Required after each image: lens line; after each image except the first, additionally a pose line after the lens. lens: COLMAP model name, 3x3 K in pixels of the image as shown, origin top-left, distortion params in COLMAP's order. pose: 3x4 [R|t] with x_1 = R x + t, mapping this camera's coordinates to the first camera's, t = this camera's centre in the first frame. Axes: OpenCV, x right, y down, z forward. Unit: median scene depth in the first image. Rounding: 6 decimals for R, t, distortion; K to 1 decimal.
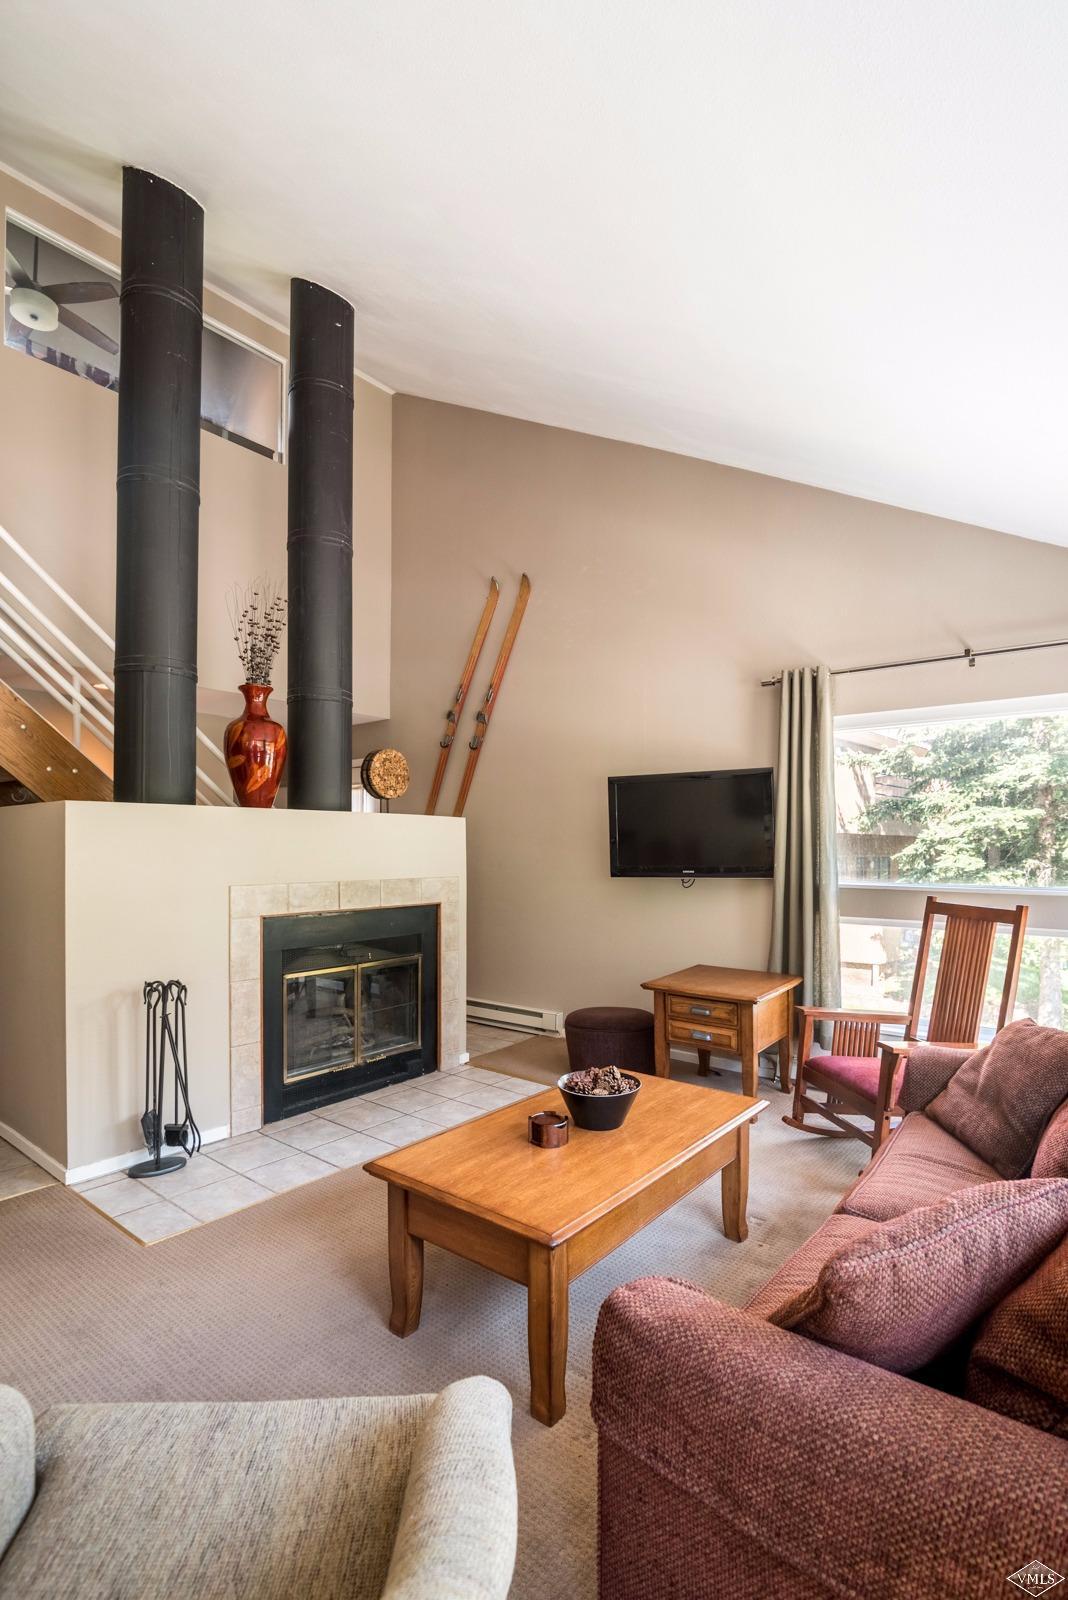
lens RADIAL K [[762.3, 0, 537.7], [0, 762.3, 851.0], [0, 0, 1]] dist [-0.015449, -0.000424]
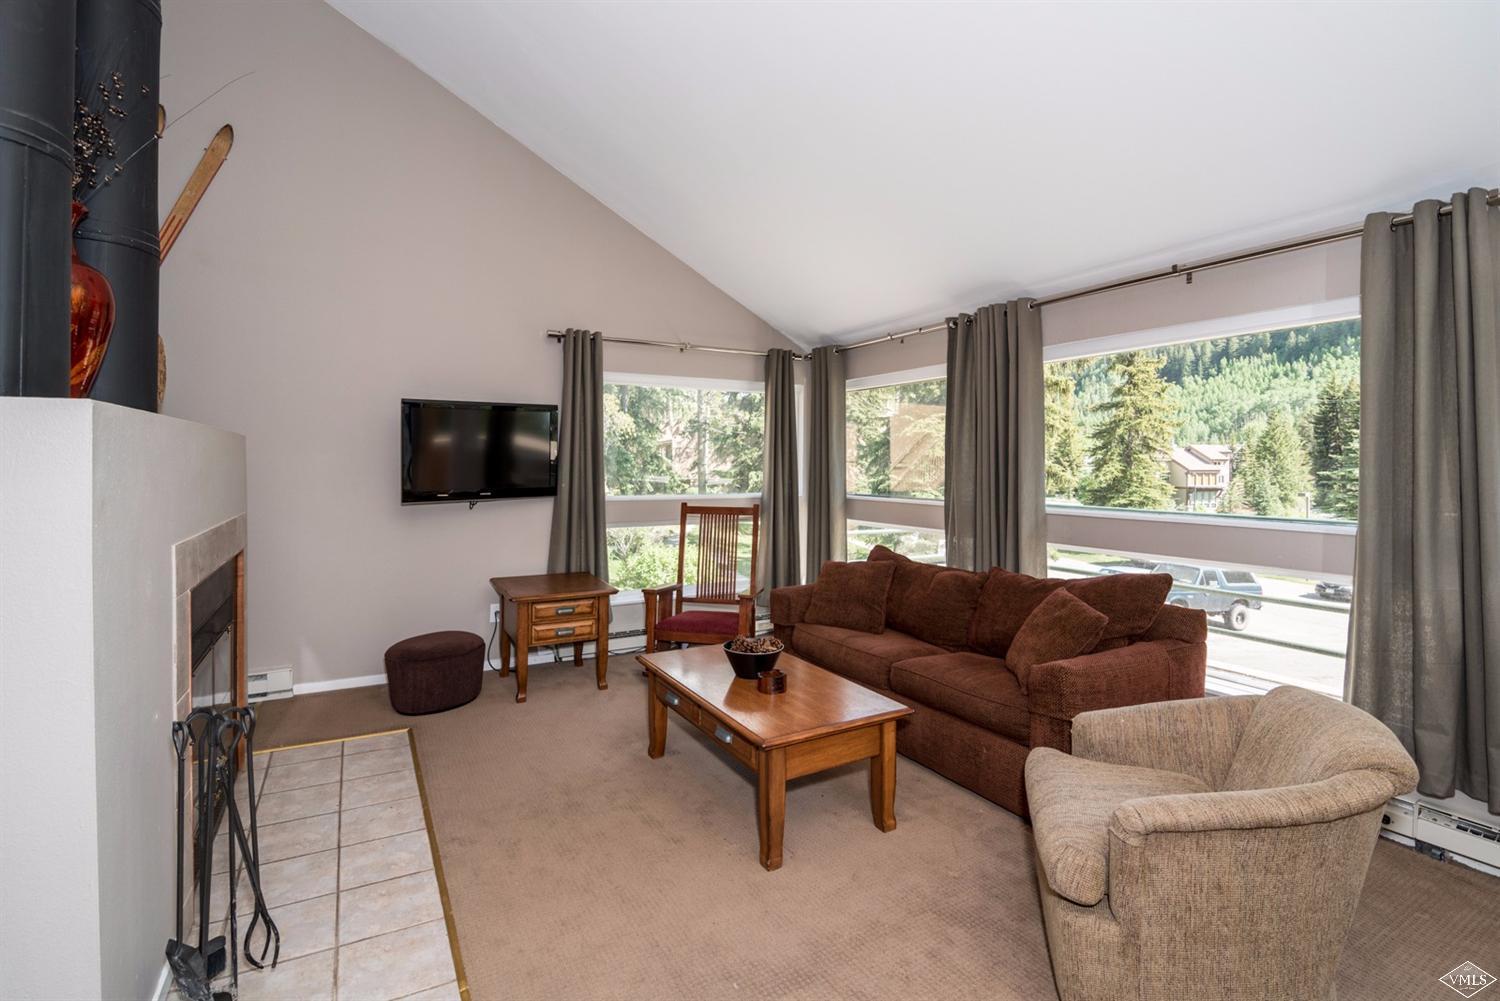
lens RADIAL K [[714.6, 0, 749.4], [0, 714.6, 456.9], [0, 0, 1]] dist [-0.015449, -0.000424]
pose [[0.367953, 0.006930, 0.929818, -0.698284], [0.002874, 0.999959, -0.008590, -0.017843], [-0.929840, 0.005833, 0.367918, 0.321084]]
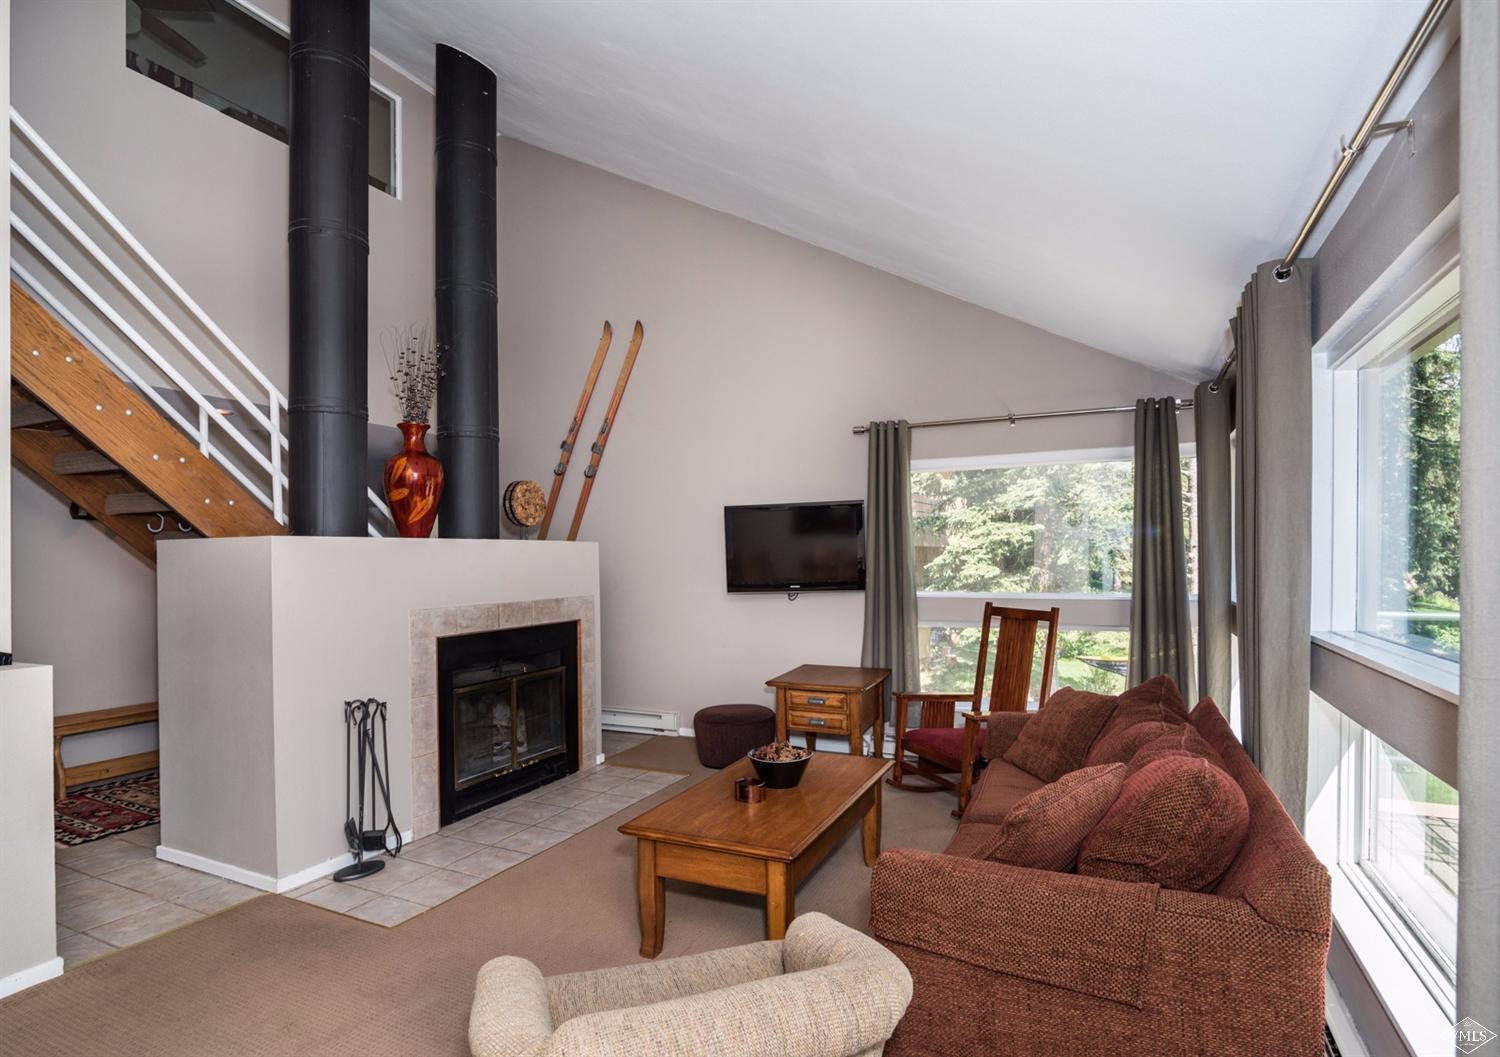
lens RADIAL K [[768.5, 0, 748.9], [0, 768.5, 558.1], [0, 0, 1]] dist [-0.013356, -0.000151]
pose [[0.971696, -0.014292, 0.235804, -0.172242], [0.015188, 0.999883, -0.001982, -0.017813], [-0.235748, 0.005507, 0.971799, -0.166699]]
